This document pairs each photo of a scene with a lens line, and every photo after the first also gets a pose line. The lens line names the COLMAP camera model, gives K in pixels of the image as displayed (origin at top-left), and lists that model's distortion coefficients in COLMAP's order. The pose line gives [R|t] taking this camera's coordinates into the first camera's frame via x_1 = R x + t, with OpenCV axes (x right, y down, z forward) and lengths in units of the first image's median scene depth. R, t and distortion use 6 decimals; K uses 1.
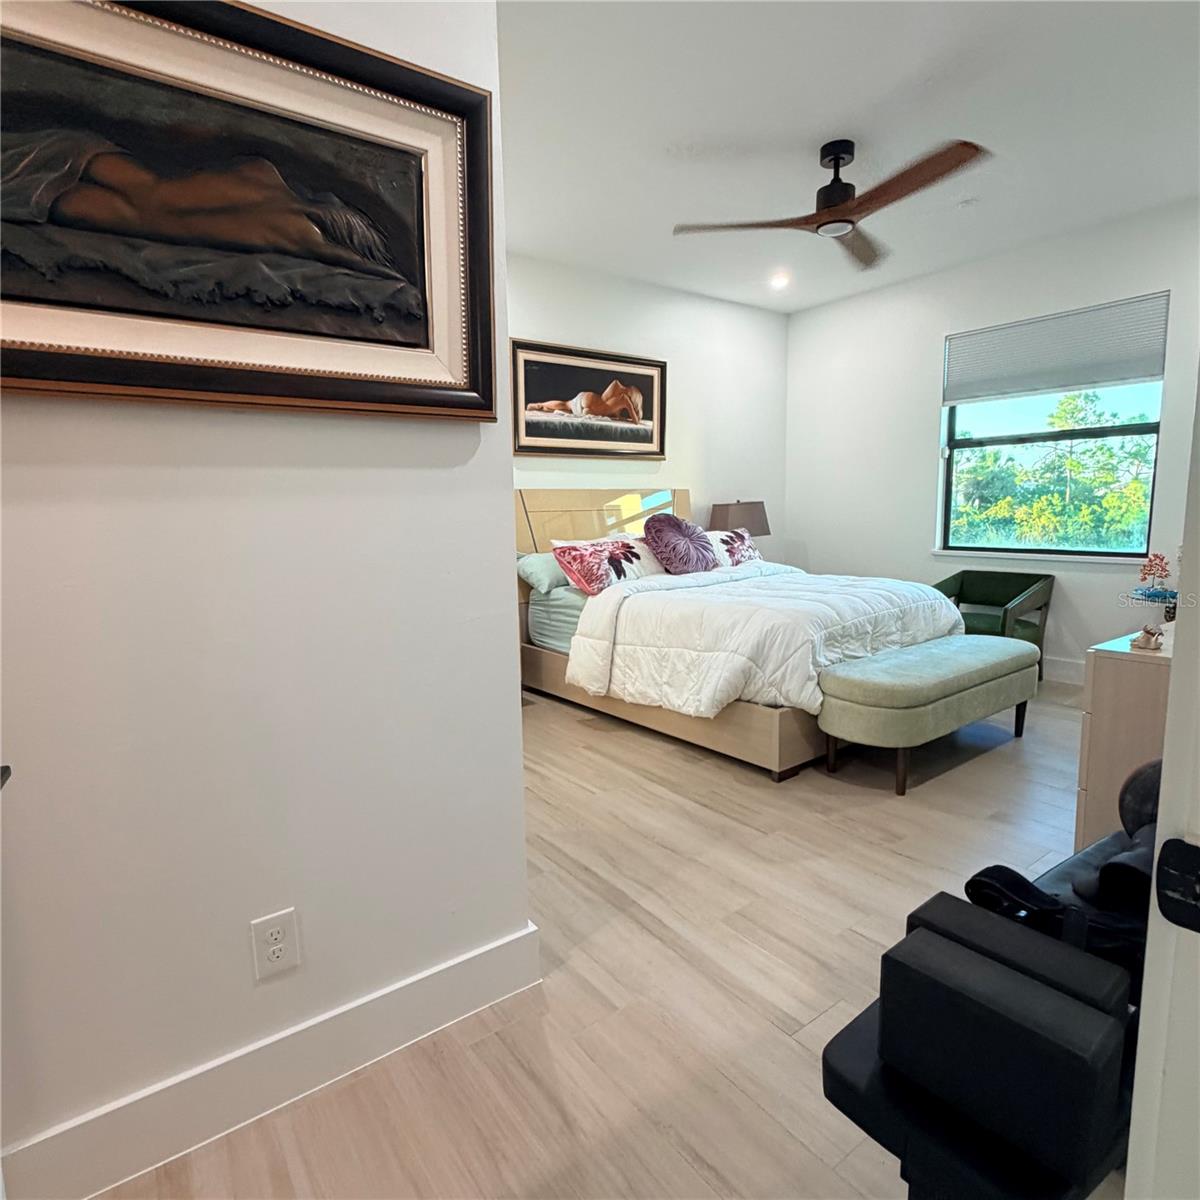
lens RADIAL K [[698.1, 0, 600.0], [0, 698.1, 600.0], [0, 0, 1]] dist [-0.003394, -0.000413]
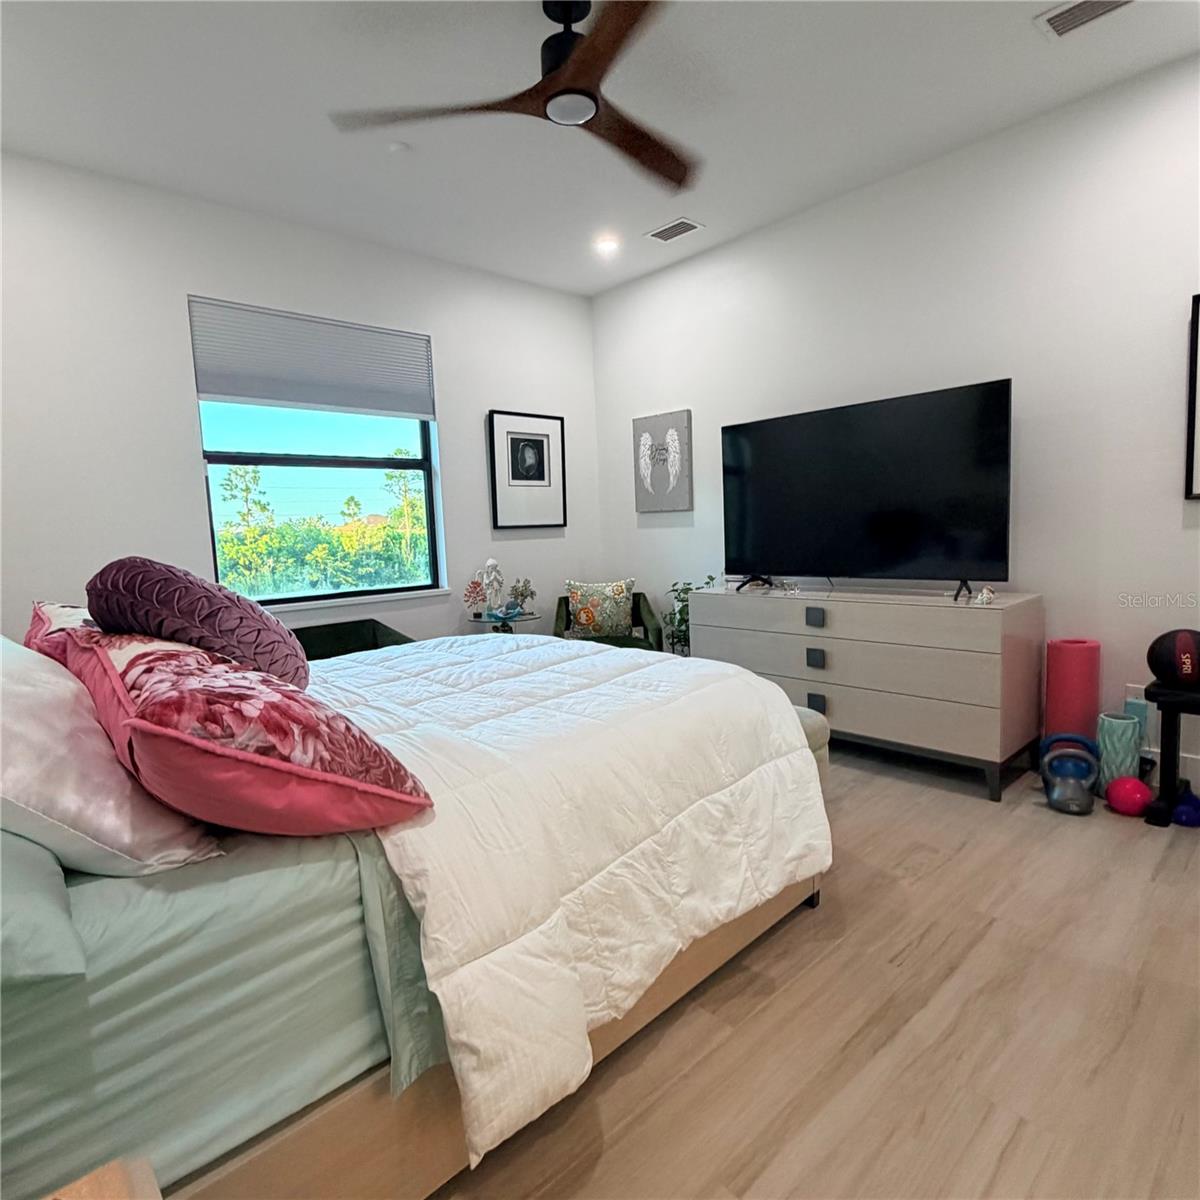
lens RADIAL K [[698.1, 0, 600.0], [0, 698.1, 600.0], [0, 0, 1]] dist [-0.003394, -0.000413]
pose [[-0.105712, -0.079930, 0.991179, -0.296491], [0.173907, 0.979917, 0.097569, -0.109892], [-0.979072, 0.182687, -0.089688, 0.917490]]
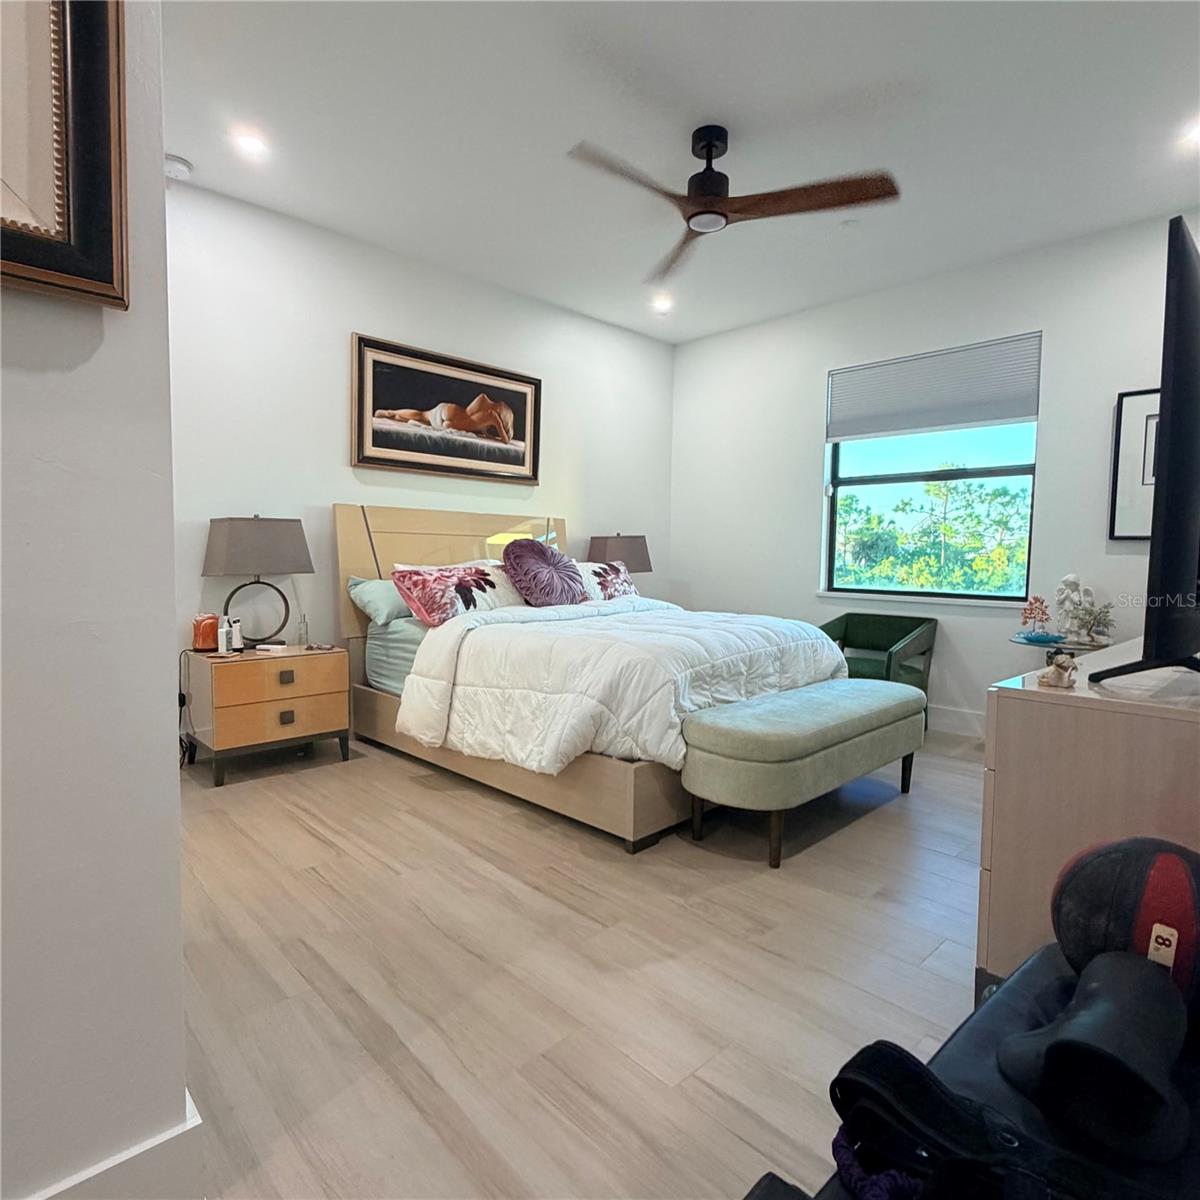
lens RADIAL K [[698.1, 0, 600.0], [0, 698.1, 600.0], [0, 0, 1]] dist [-0.003394, -0.000413]
pose [[0.990842, 0.026398, 0.132418, 0.075696], [-0.017028, 0.997302, -0.071400, 0.017156], [-0.133946, 0.068492, 0.988619, 0.130704]]
